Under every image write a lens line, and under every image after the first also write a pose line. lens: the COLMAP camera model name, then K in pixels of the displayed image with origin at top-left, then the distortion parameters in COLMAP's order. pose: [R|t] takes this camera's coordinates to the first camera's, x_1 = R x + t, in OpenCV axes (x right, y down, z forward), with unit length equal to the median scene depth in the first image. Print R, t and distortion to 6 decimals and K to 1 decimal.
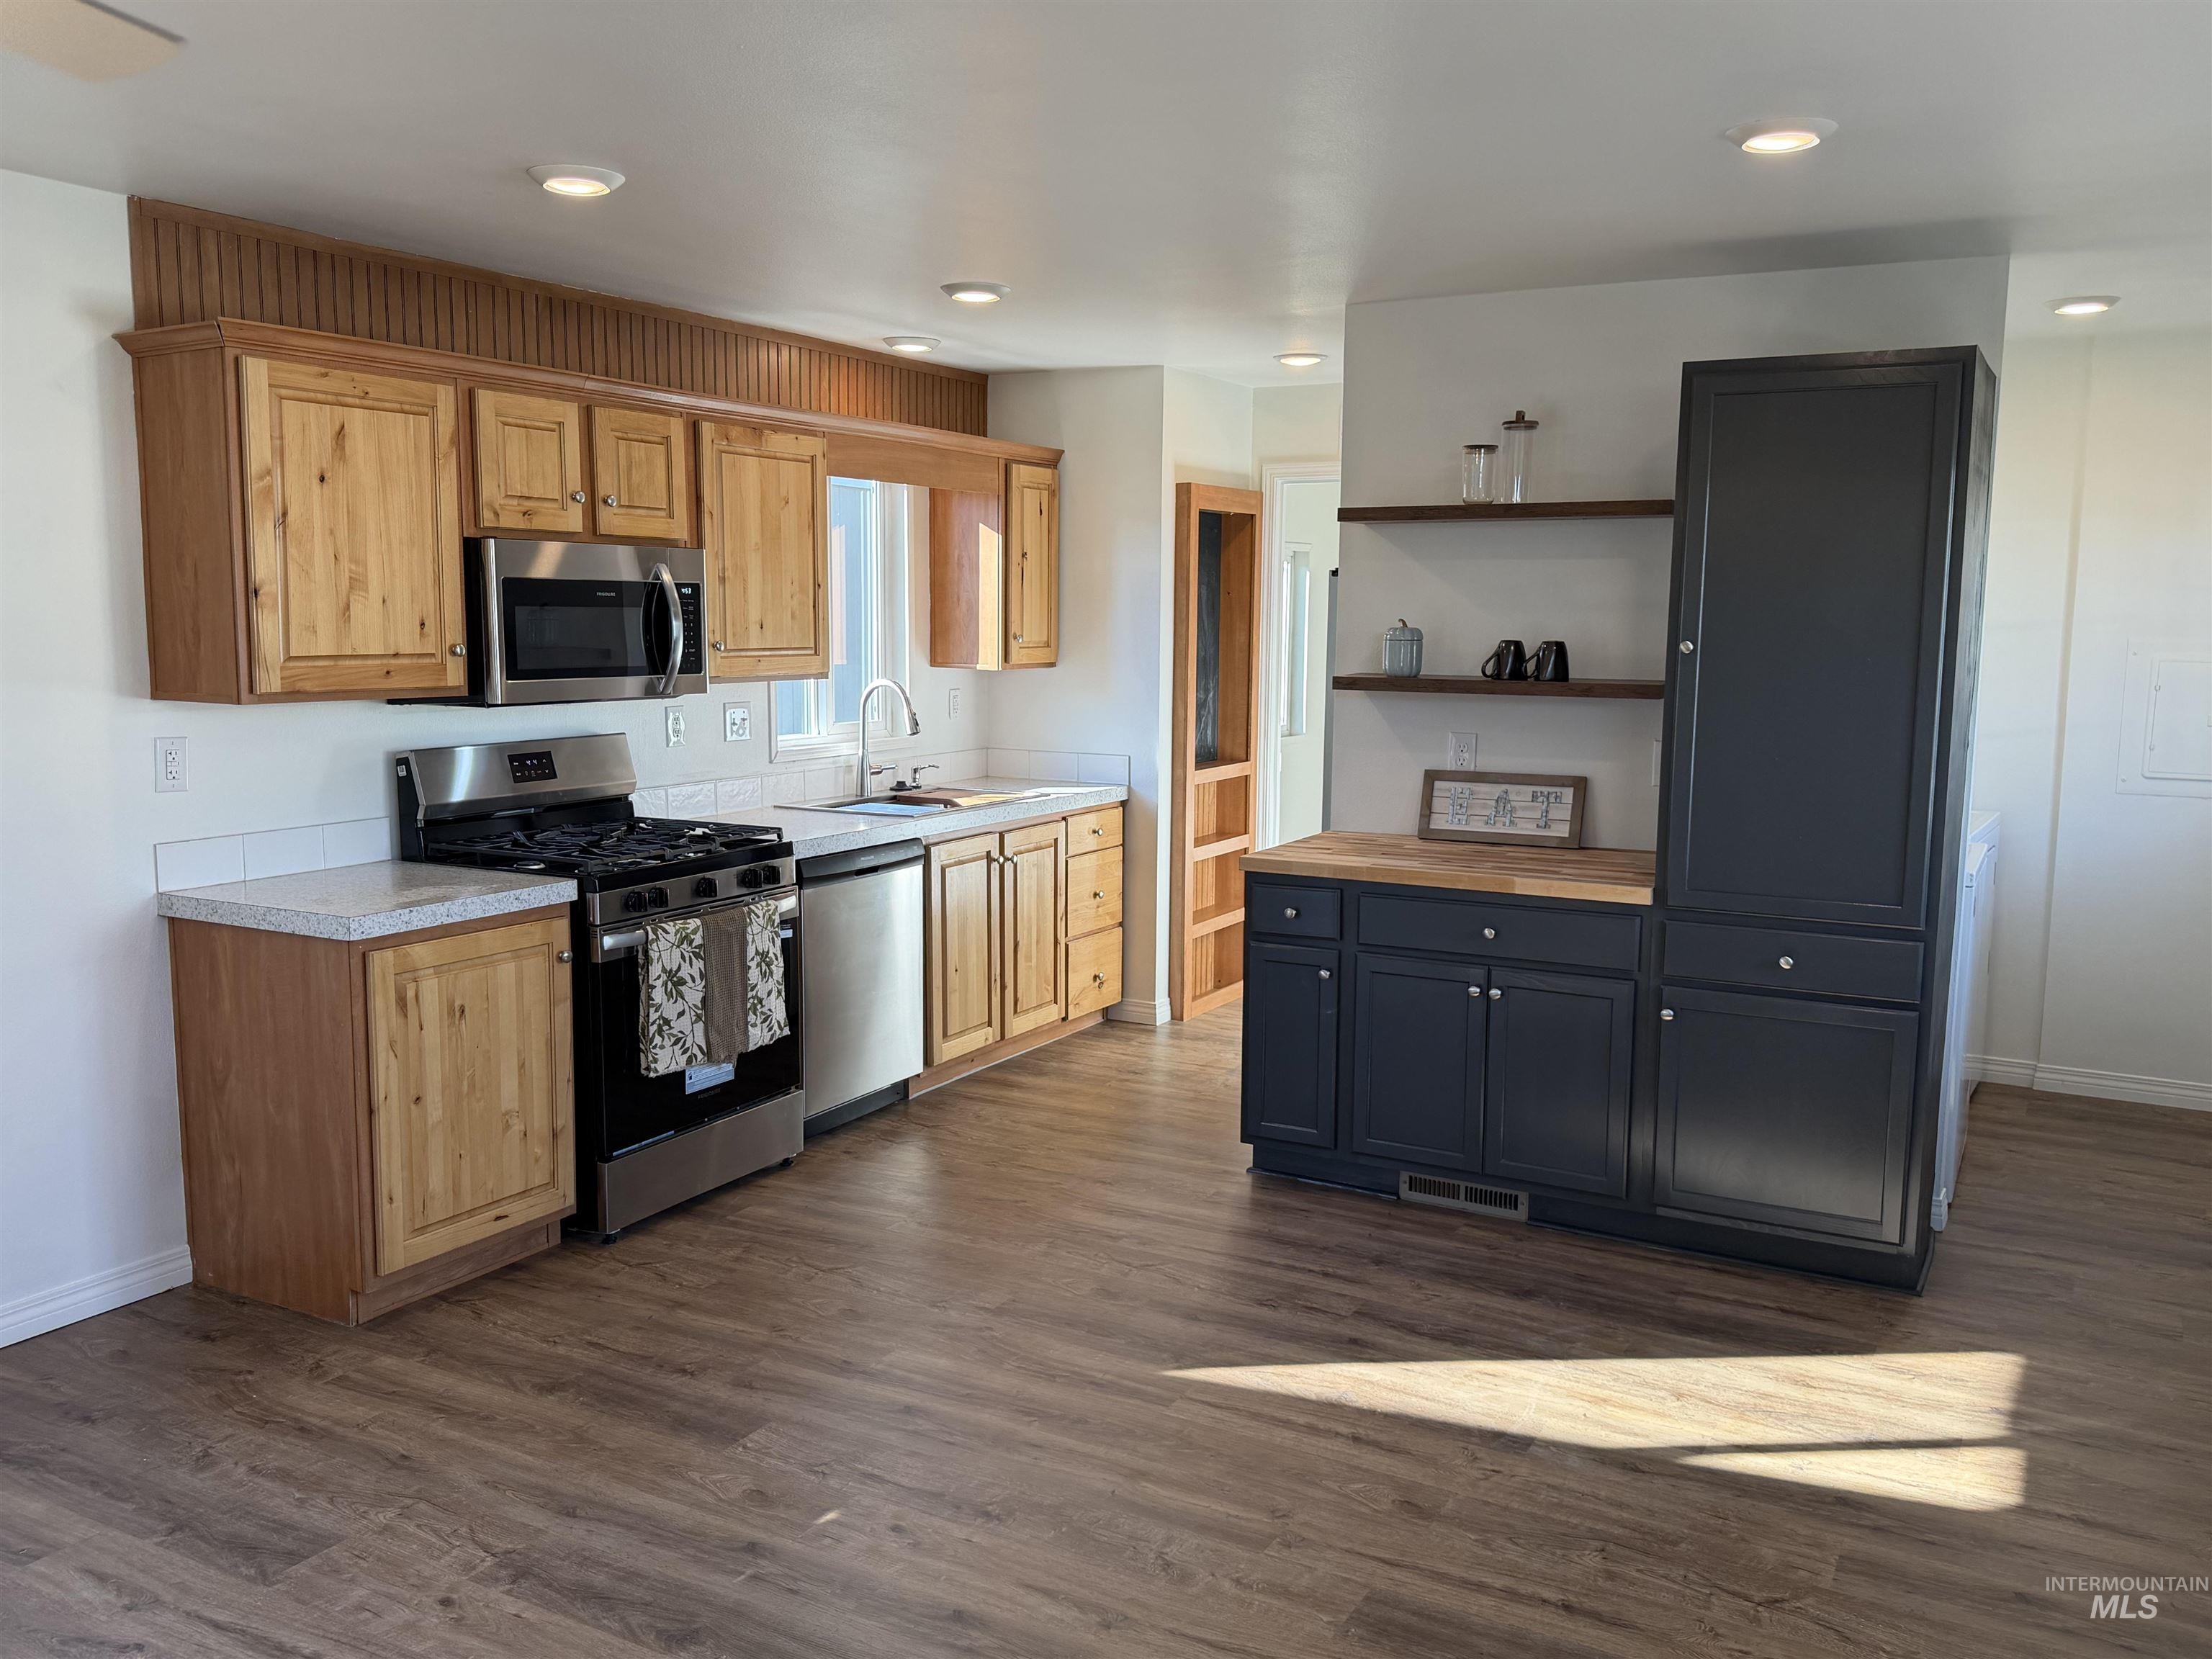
lens RADIAL K [[1793.2, 0, 1106.0], [0, 1793.2, 856.2], [0, 0, 1]] dist [0.150705, -0.274854]
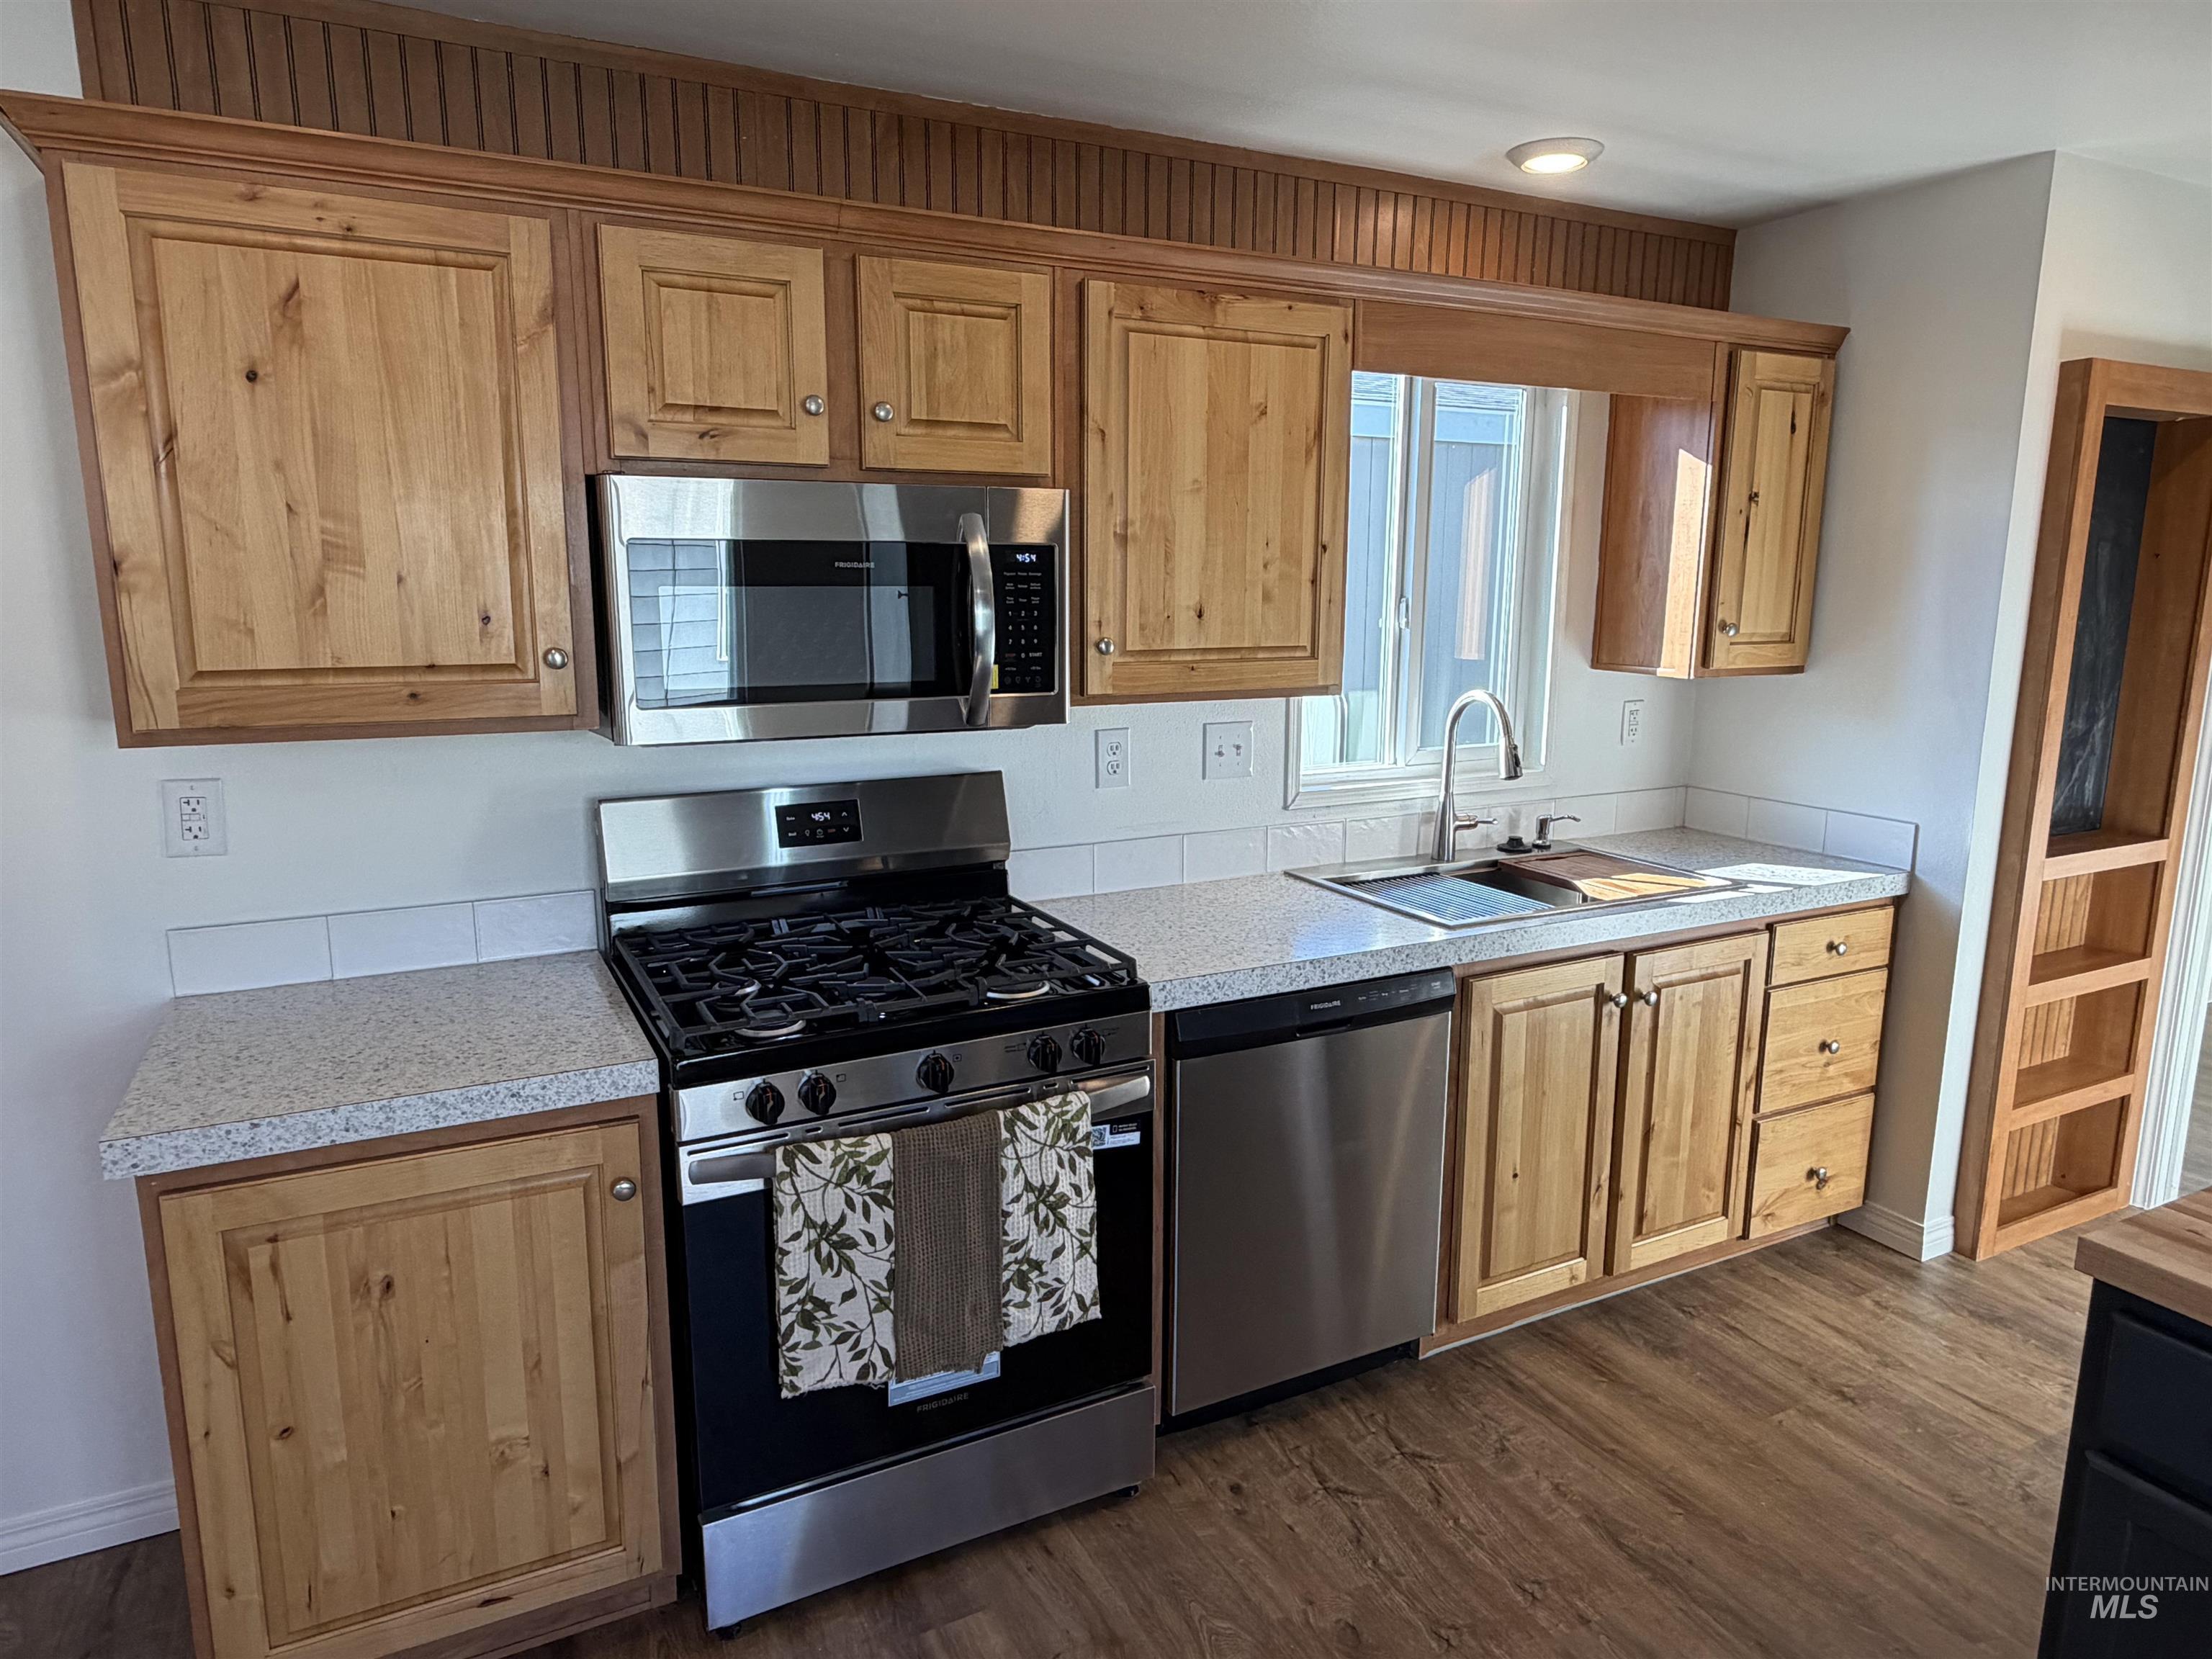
lens RADIAL K [[1352.9, 0, 1106.0], [0, 1352.9, 829.5], [0, 0, 1]] dist [0.002793, -0.001457]
pose [[0.829102, 0.097446, -0.550540, 0.050006], [-0.073553, 0.995146, 0.065373, -0.084342], [0.554238, -0.013707, 0.832245, 0.612658]]
